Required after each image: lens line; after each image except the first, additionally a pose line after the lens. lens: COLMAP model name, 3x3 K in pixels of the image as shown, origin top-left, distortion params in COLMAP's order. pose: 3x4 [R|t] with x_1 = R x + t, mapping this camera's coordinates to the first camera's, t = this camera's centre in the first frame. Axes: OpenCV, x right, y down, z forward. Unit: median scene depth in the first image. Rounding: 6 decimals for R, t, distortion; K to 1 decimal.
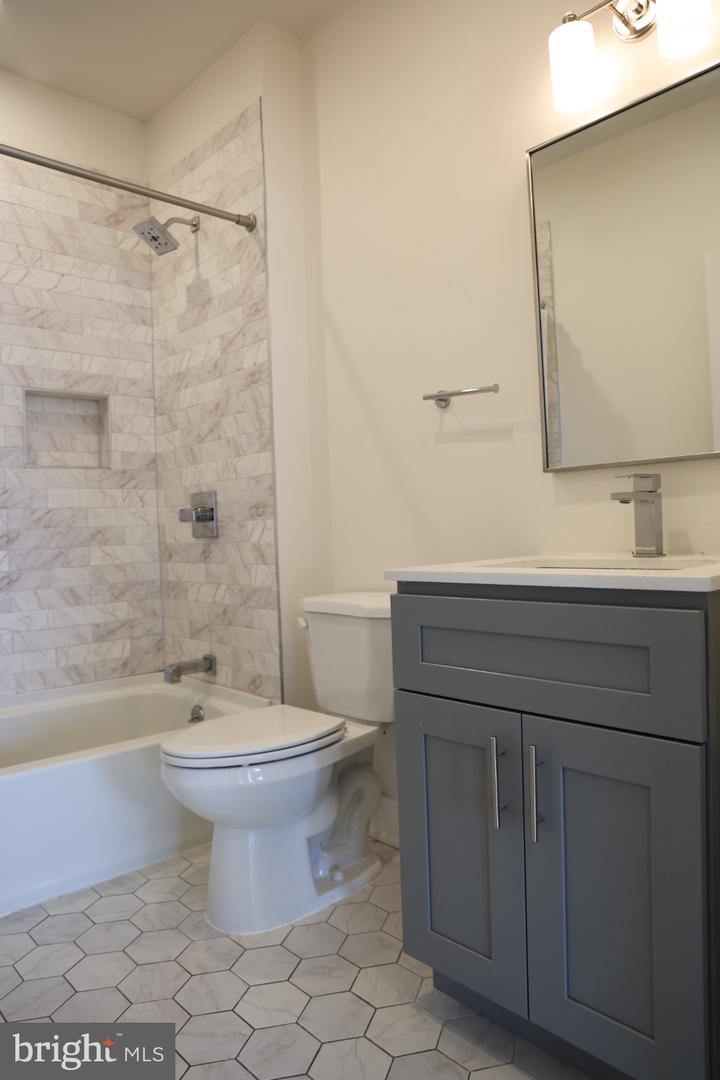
lens RADIAL K [[730.6, 0, 360.2], [0, 730.6, 540.7], [0, 0, 1]] dist [-0.062067, 0.033051]
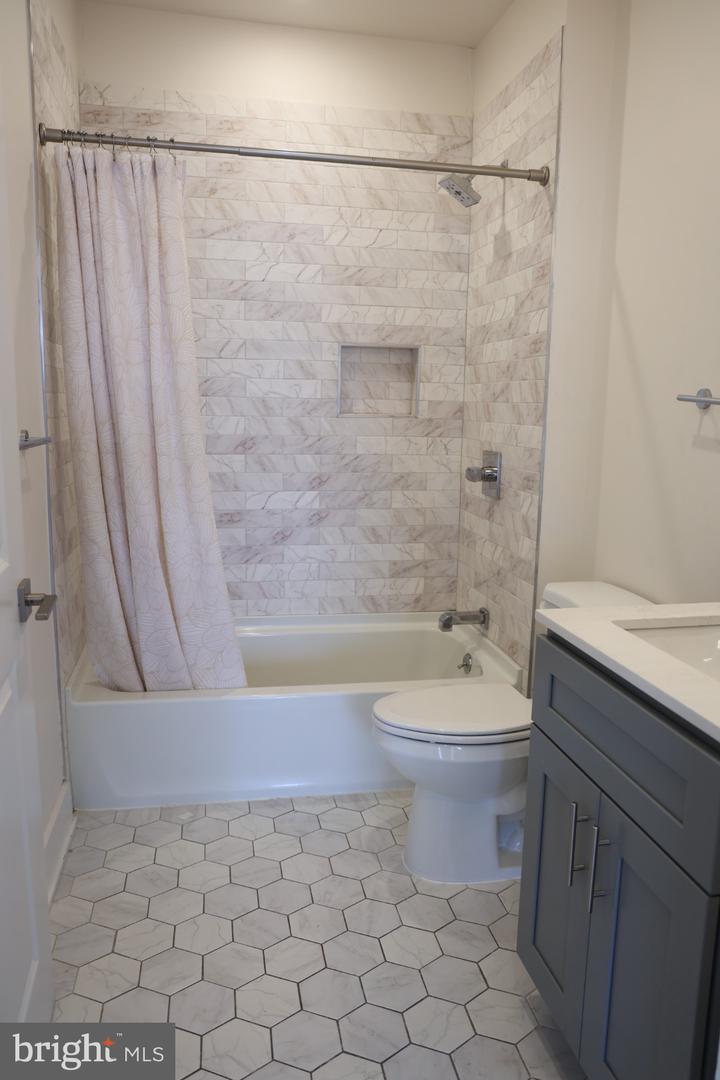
lens RADIAL K [[784.9, 0, 361.7], [0, 784.9, 550.3], [0, 0, 1]] dist [-0.035064, 0.035825]
pose [[0.855031, 0.147769, -0.497077, 0.195783], [-0.064245, 0.981342, 0.181220, -0.122580], [0.514581, -0.123014, 0.848571, -0.026266]]
